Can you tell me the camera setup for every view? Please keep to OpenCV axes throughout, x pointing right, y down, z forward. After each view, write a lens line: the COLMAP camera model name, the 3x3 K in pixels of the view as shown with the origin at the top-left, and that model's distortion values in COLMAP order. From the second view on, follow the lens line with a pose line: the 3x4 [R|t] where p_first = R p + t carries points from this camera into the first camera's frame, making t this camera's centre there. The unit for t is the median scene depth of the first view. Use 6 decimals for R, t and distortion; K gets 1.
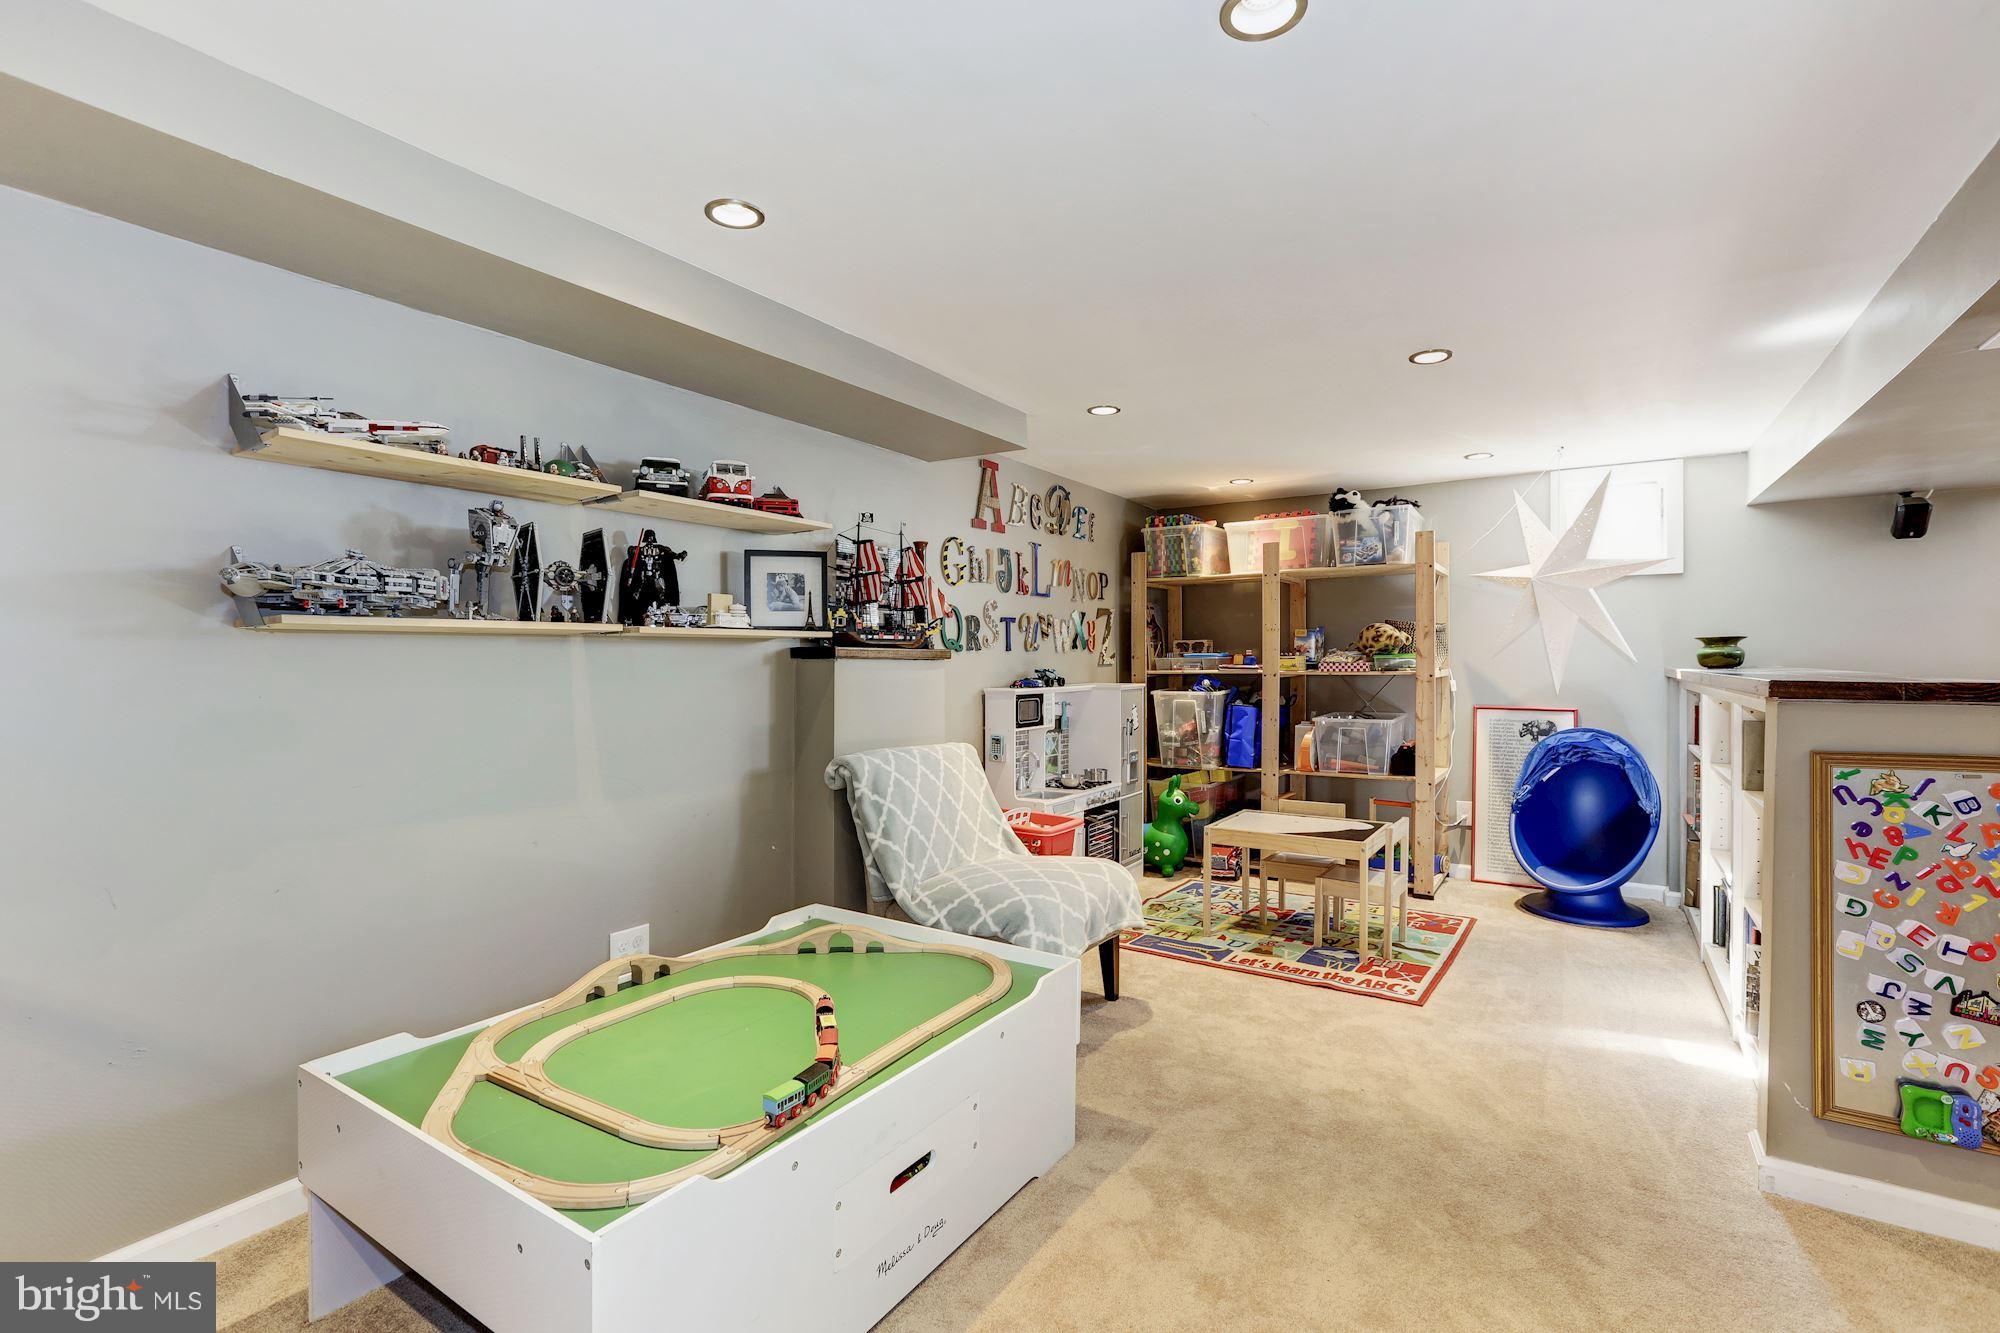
lens RADIAL K [[906.1, 0, 1007.0], [0, 906.1, 666.6], [0, 0, 1]] dist [-0.033904, 0.015168]
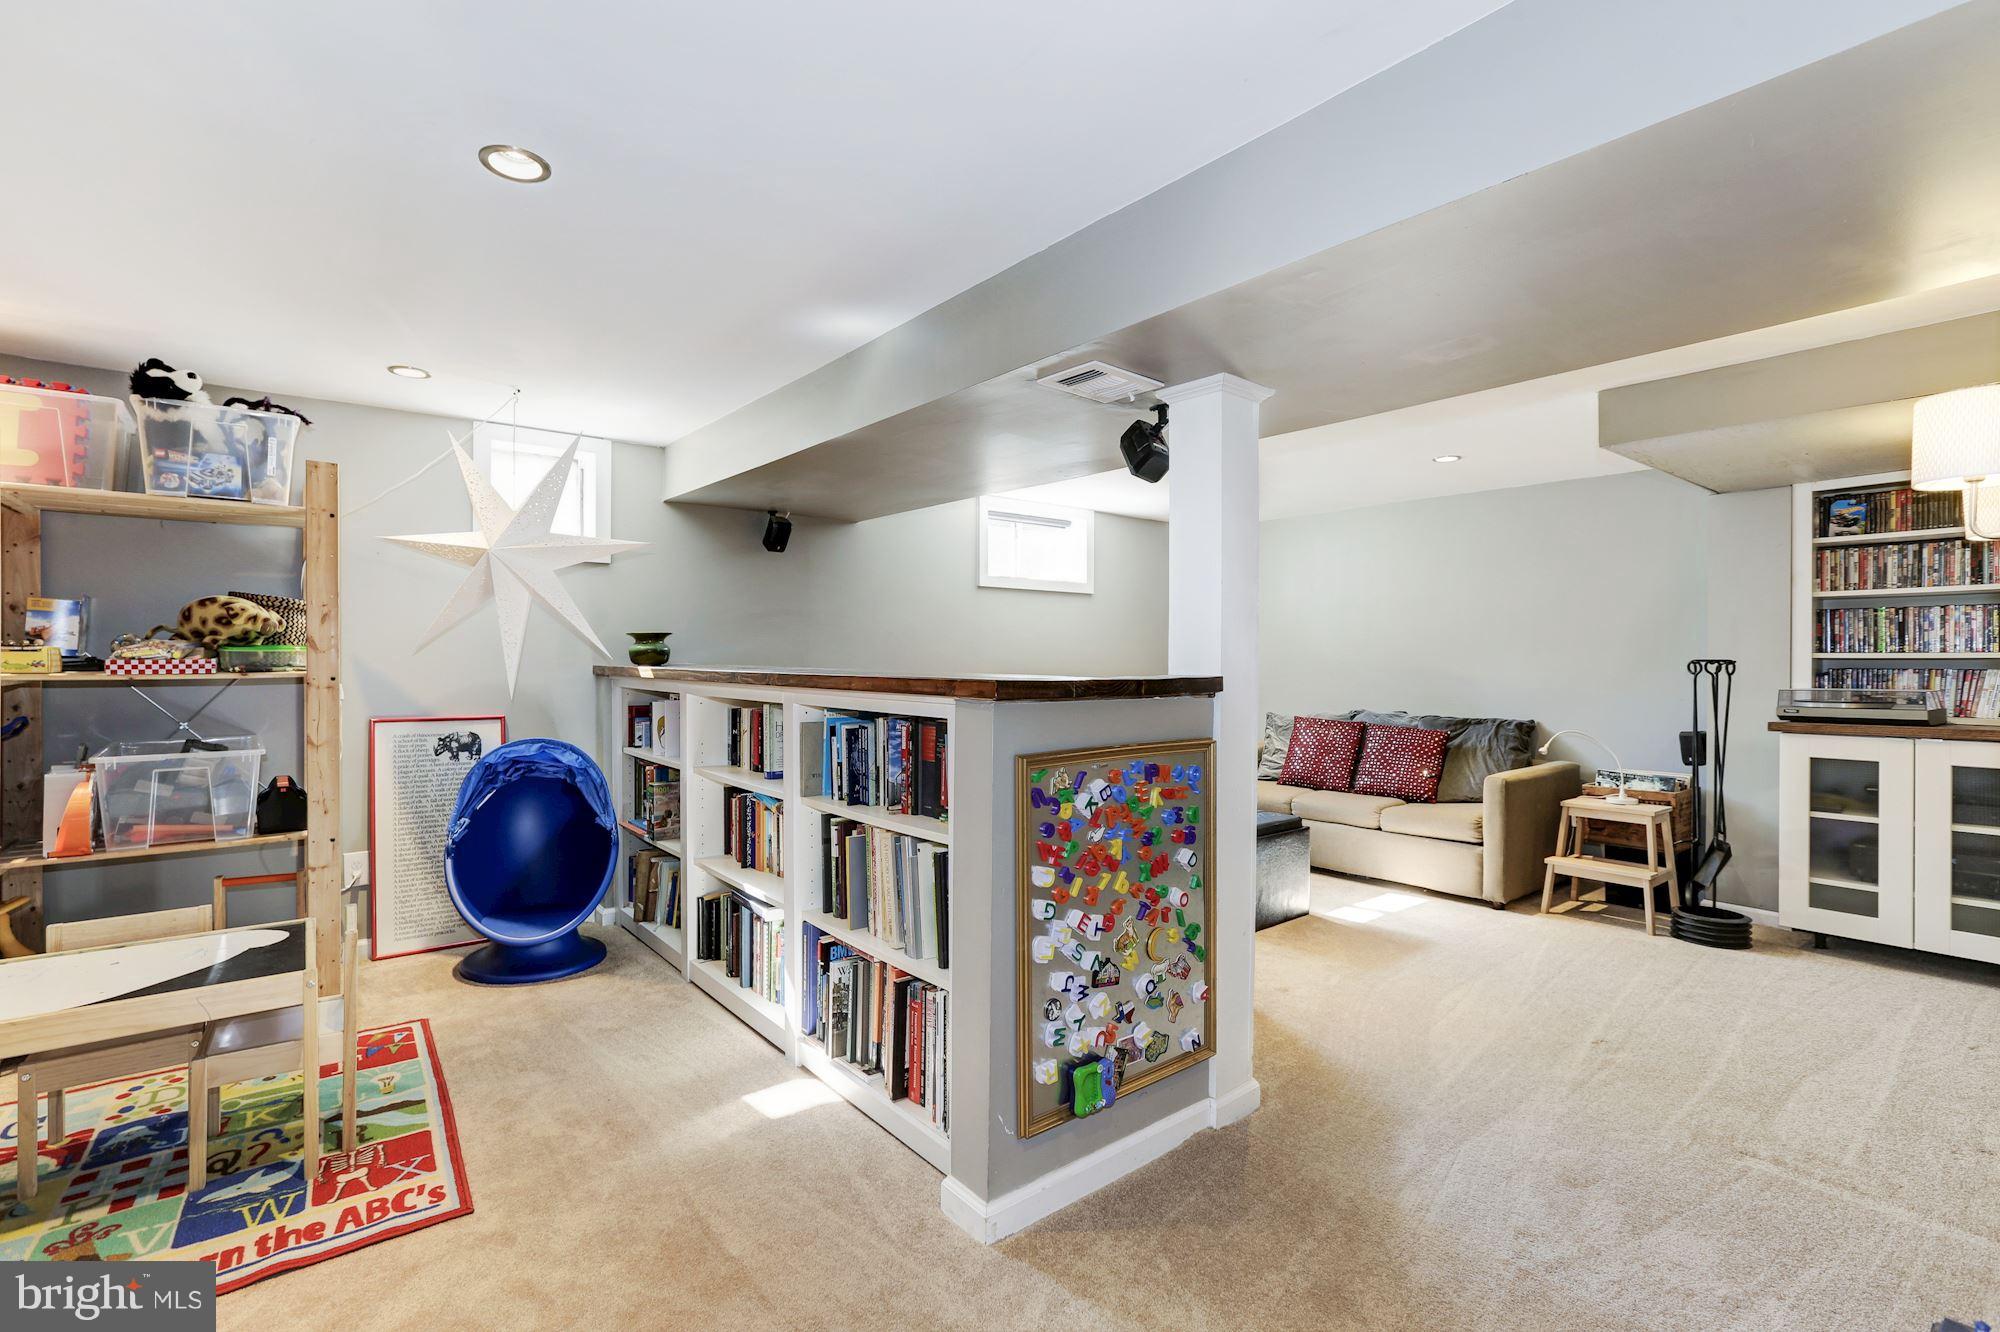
lens RADIAL K [[906.1, 0, 1007.0], [0, 906.1, 666.1], [0, 0, 1]] dist [-0.033904, 0.015168]
pose [[0.315516, -0.005068, 0.948907, -0.003550], [0.000975, 0.999987, 0.005016, -0.002215], [-0.948920, -0.000657, 0.315517, 0.331053]]
